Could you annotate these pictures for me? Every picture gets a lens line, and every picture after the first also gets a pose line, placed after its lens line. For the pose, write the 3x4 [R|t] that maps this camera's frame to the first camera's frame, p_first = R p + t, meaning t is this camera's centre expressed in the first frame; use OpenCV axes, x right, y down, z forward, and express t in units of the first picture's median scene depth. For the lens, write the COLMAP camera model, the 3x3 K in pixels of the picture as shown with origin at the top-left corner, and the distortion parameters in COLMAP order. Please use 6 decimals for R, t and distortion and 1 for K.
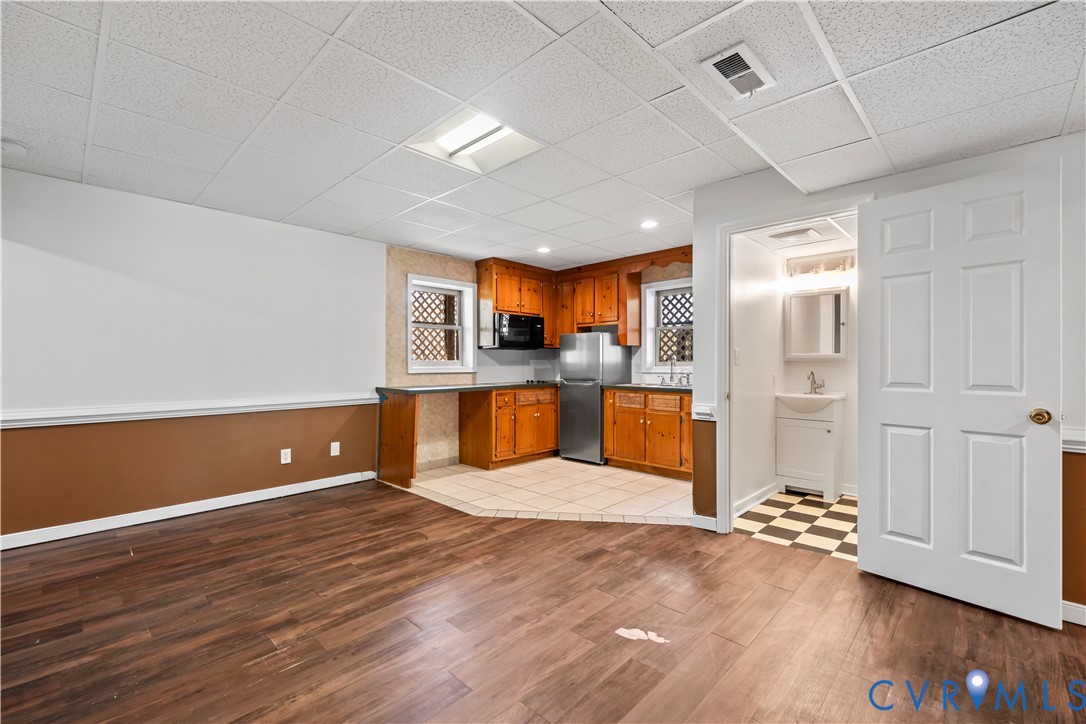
lens RADIAL K [[462.1, 0, 546.2], [0, 462.1, 361.9], [0, 0, 1]] dist [0.016274, 0.000257]
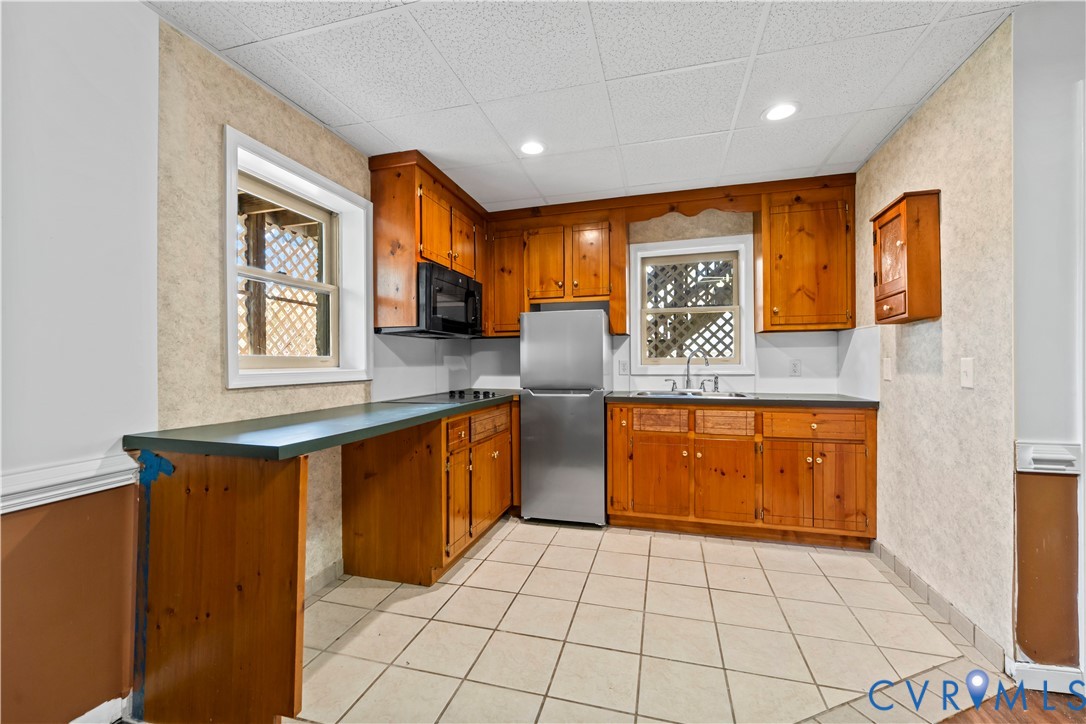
lens RADIAL K [[439.2, 0, 540.4], [0, 439.2, 362.6], [0, 0, 1]] dist [-0.002098, 0.000057]
pose [[0.881623, -0.003677, 0.471940, -0.225475], [0.001962, 0.999990, 0.004125, 0.002623], [-0.471950, -0.002711, 0.881621, 0.523368]]
